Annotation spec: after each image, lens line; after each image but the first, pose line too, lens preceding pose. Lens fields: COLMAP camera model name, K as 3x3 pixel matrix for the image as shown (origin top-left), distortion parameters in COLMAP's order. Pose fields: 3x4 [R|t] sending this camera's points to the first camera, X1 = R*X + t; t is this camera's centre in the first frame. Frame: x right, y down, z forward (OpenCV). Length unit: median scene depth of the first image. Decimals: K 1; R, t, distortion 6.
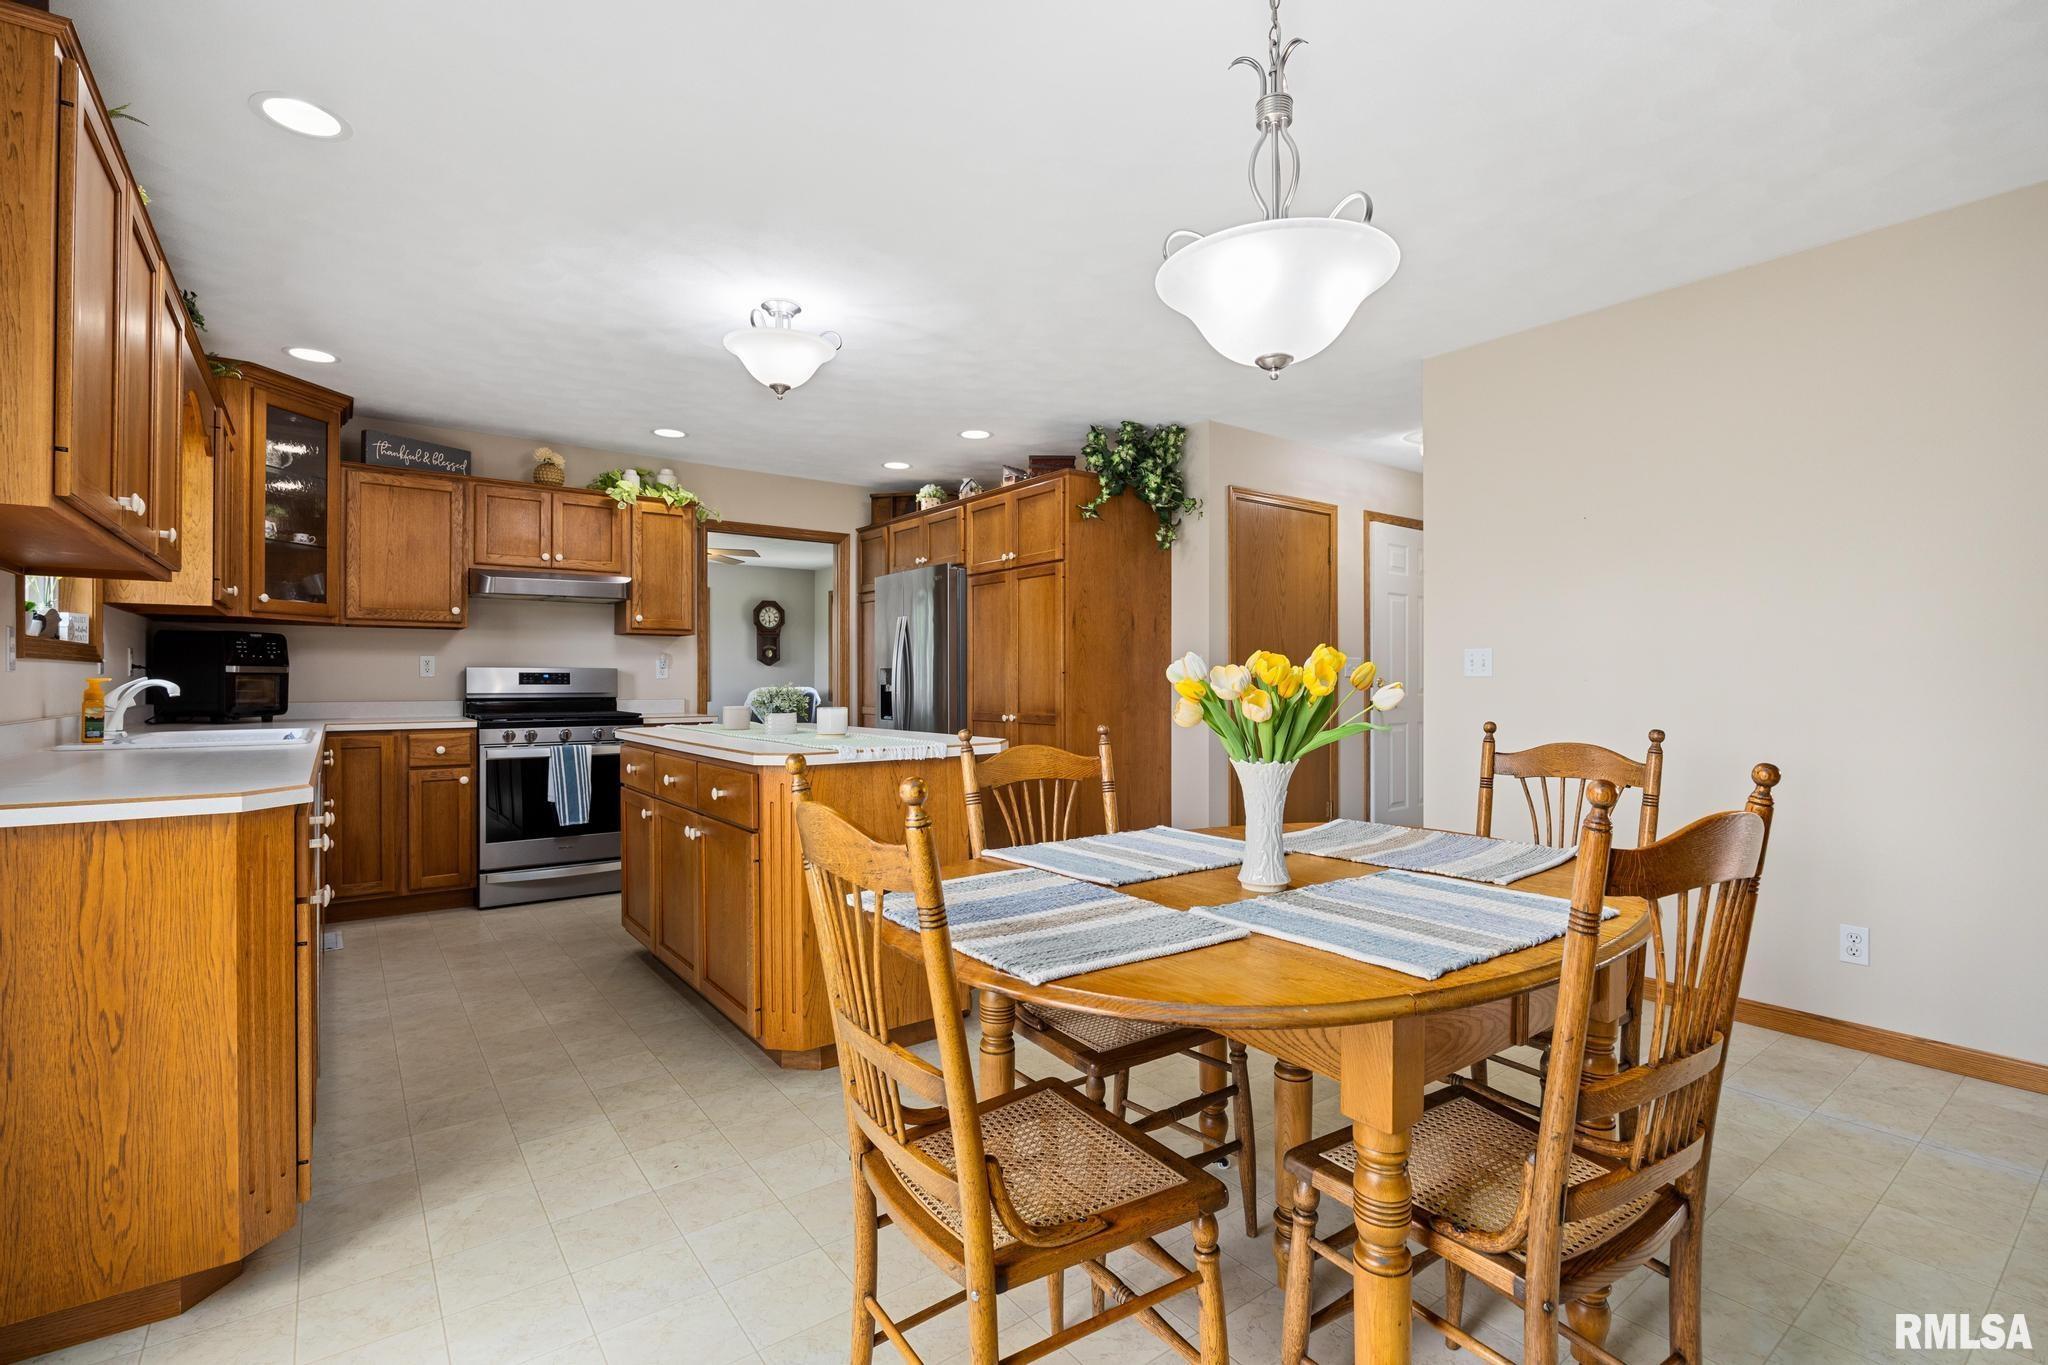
lens RADIAL K [[954.0, 0, 1045.1], [0, 954.0, 680.9], [0, 0, 1]] dist [-0.013967, 0.000489]
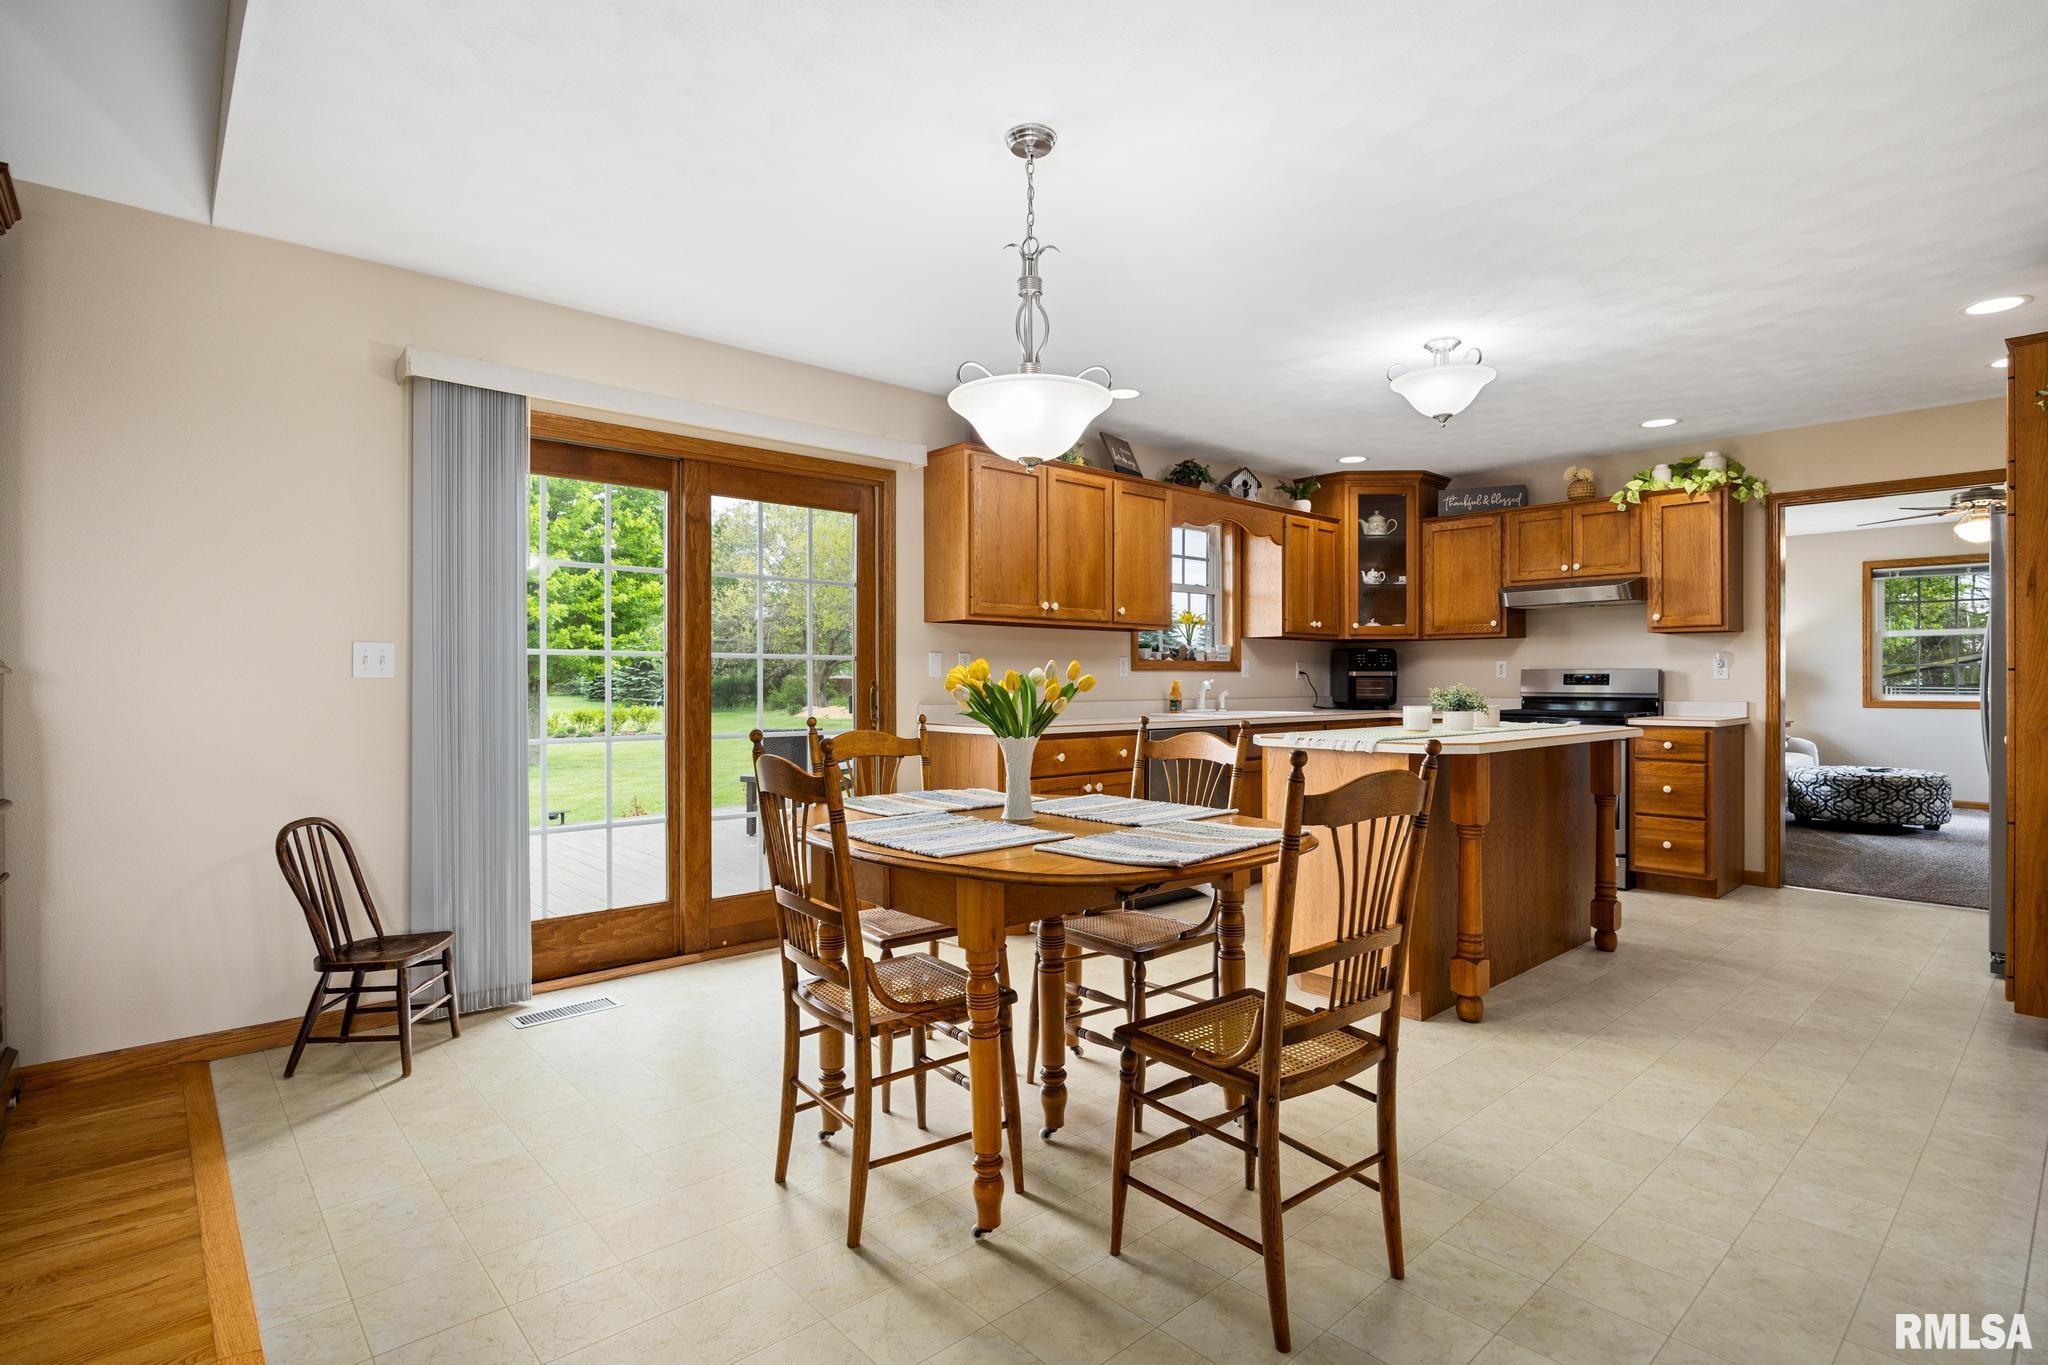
lens RADIAL K [[1004.1, 0, 1023.8], [0, 1004.1, 673.9], [0, 0, 1]] dist [0.000251, -0.000174]
pose [[0.070841, -0.003364, -0.997482, 0.597589], [0.000076, 0.999994, -0.003367, -0.005451], [0.997488, 0.000163, 0.070841, 0.306180]]
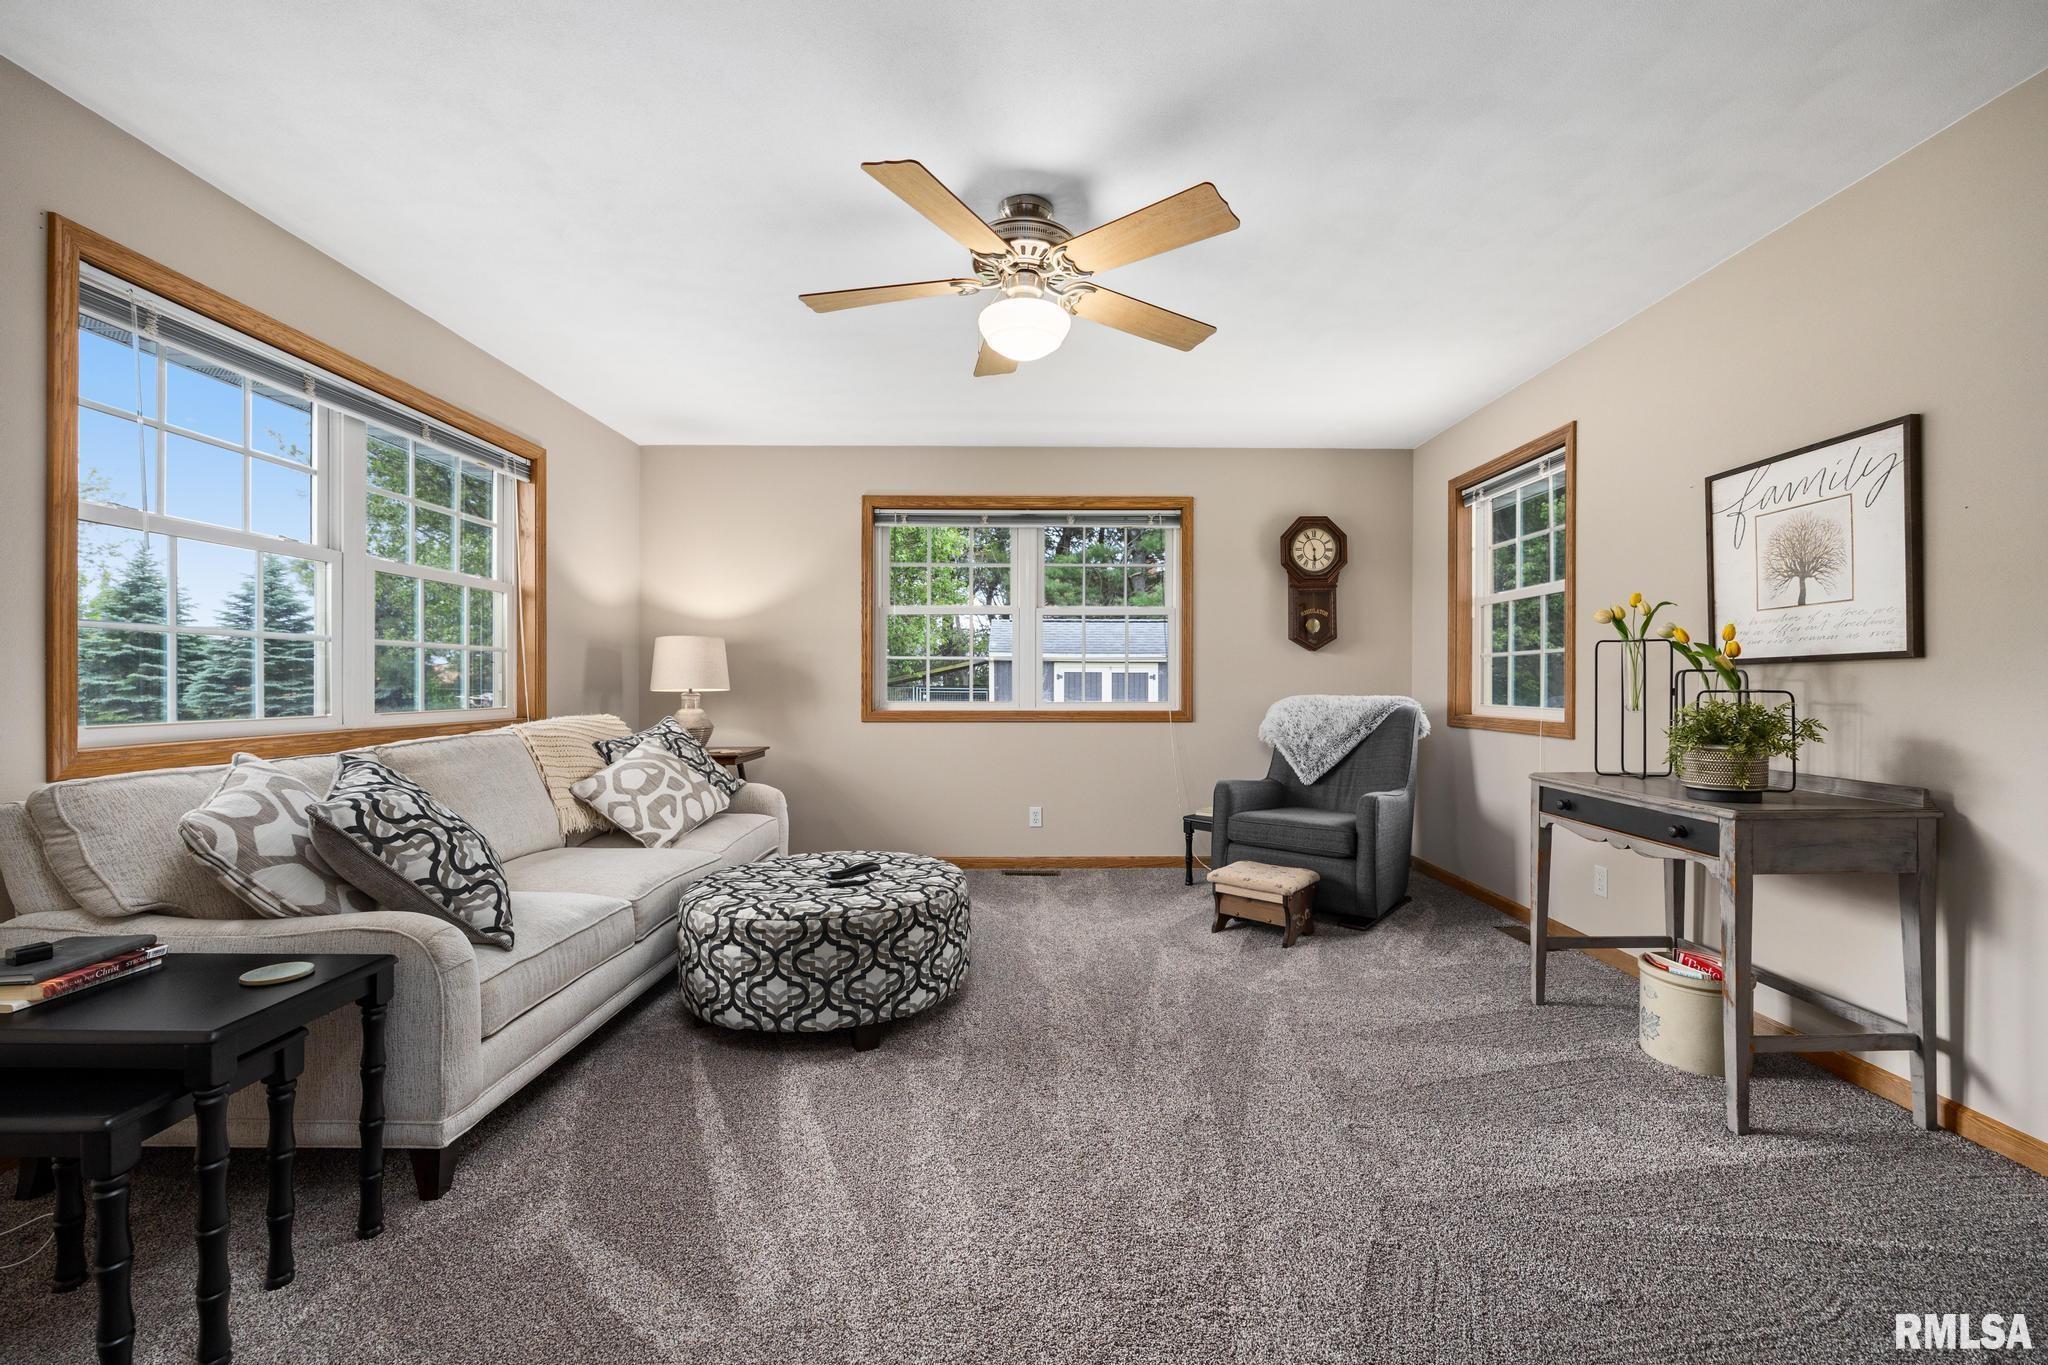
lens RADIAL K [[816.3, 0, 1020.2], [0, 816.3, 674.0], [0, 0, 1]] dist [-0.001036, -0.000110]
pose [[0.789116, 0.001340, -0.614243, -0.331625], [-0.002390, 0.999997, -0.000890, -0.006672], [0.614240, 0.002171, 0.789116, 1.264210]]
